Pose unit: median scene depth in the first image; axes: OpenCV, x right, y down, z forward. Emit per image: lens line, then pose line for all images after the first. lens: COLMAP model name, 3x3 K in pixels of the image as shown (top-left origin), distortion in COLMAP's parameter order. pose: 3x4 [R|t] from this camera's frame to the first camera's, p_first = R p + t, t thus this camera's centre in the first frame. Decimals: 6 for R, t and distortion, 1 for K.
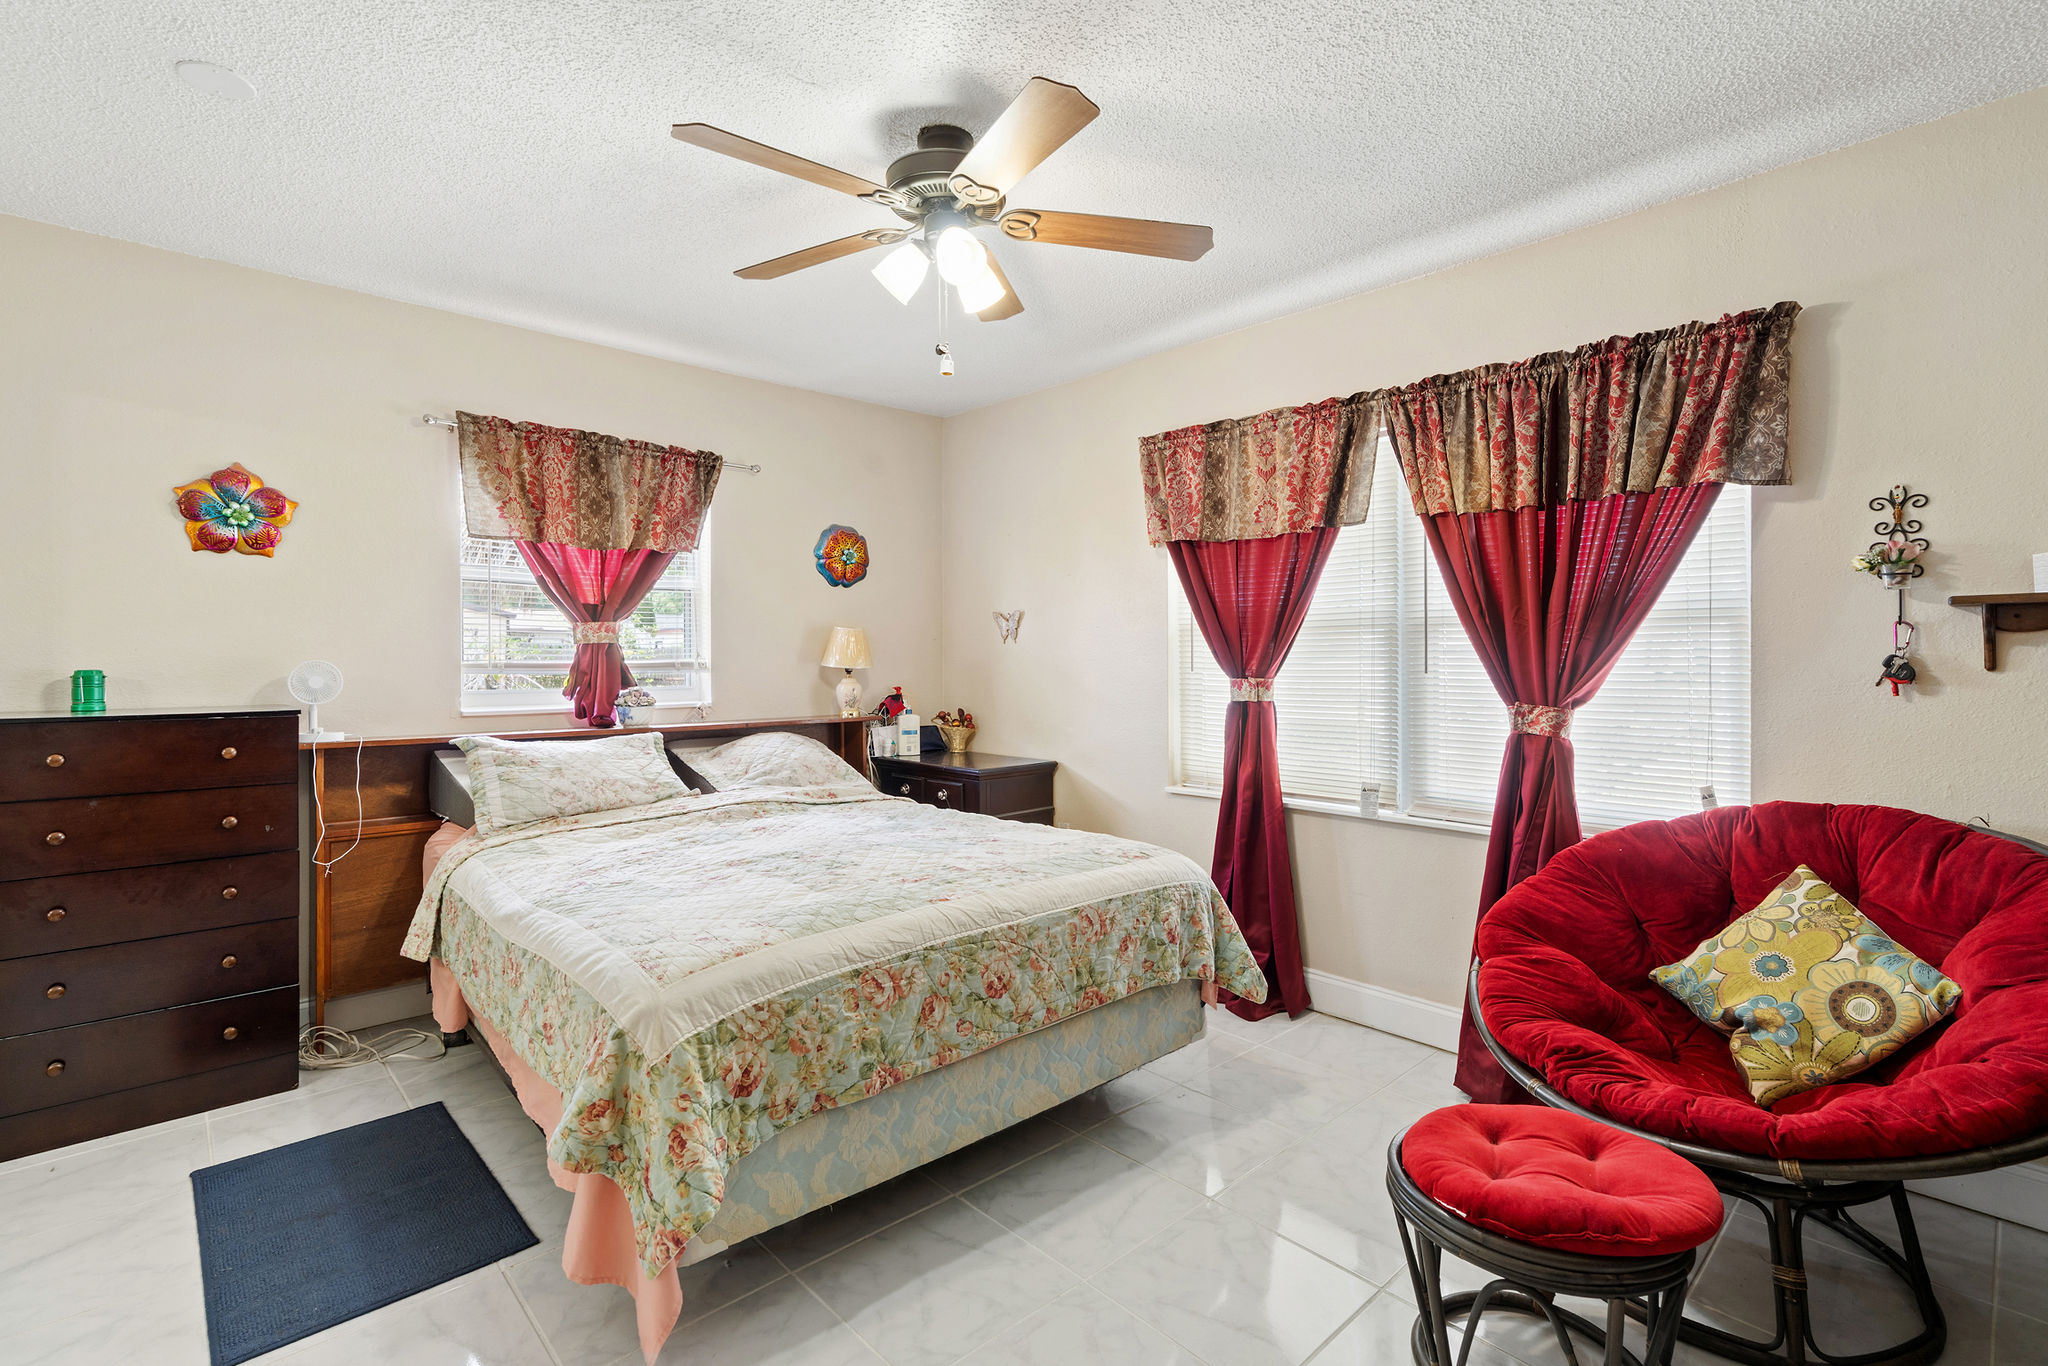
lens RADIAL K [[938.8, 0, 1027.5], [0, 938.8, 665.0], [0, 0, 1]] dist [-0.011751, 0.002302]
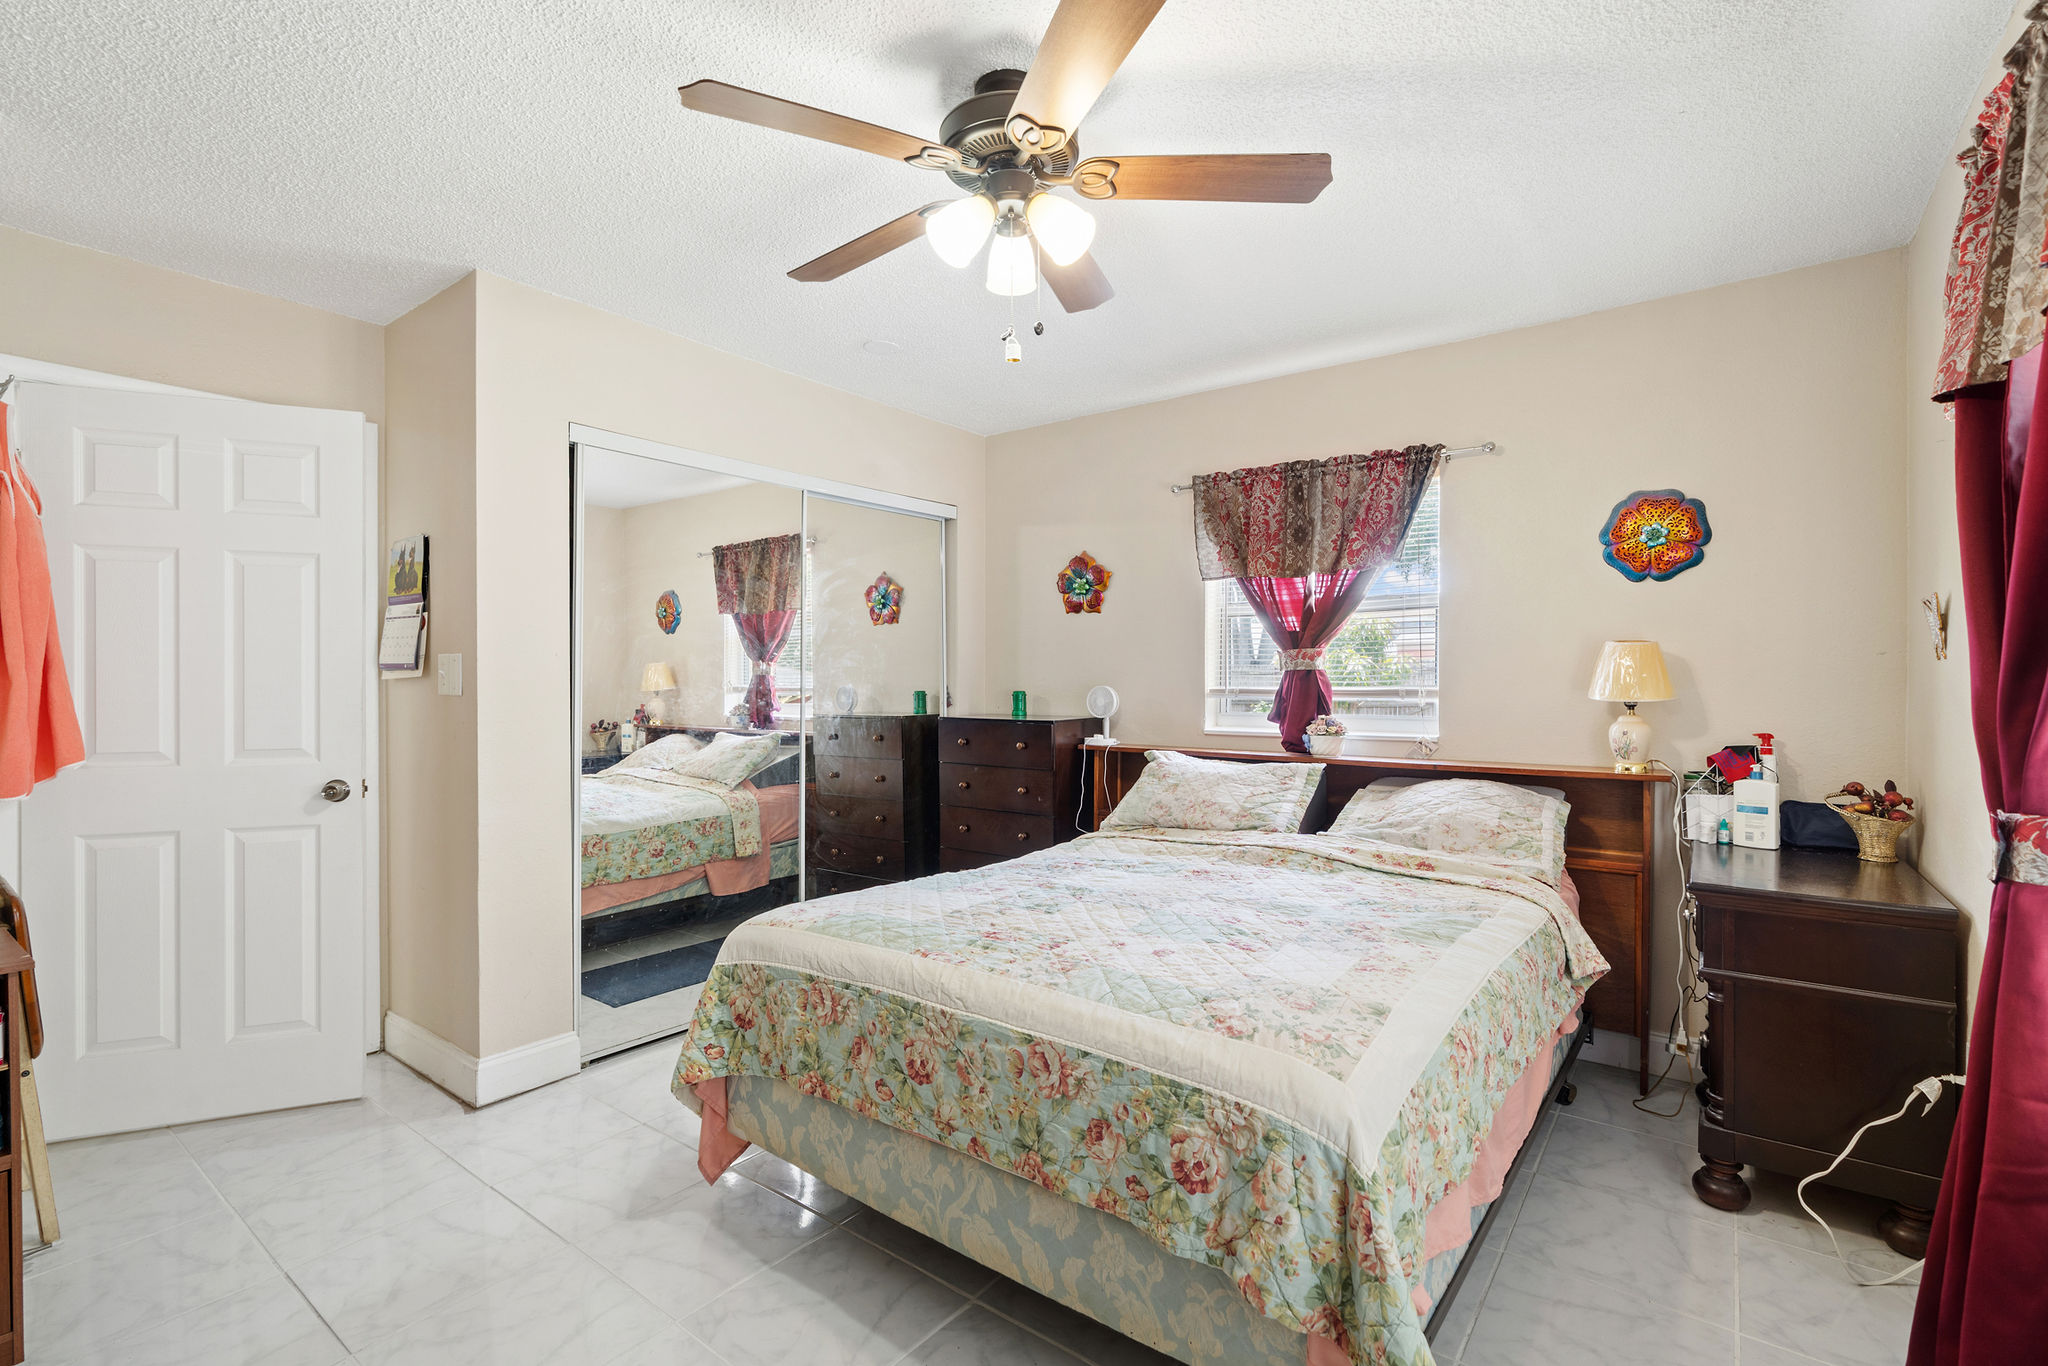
lens RADIAL K [[938.8, 0, 1034.5], [0, 938.8, 682.9], [0, 0, 1]] dist [-0.011751, 0.002302]
pose [[0.164276, 0.005831, -0.986397, 0.551381], [-0.004157, 0.999978, 0.005219, -0.015118], [0.986406, 0.003243, 0.164297, 0.626999]]
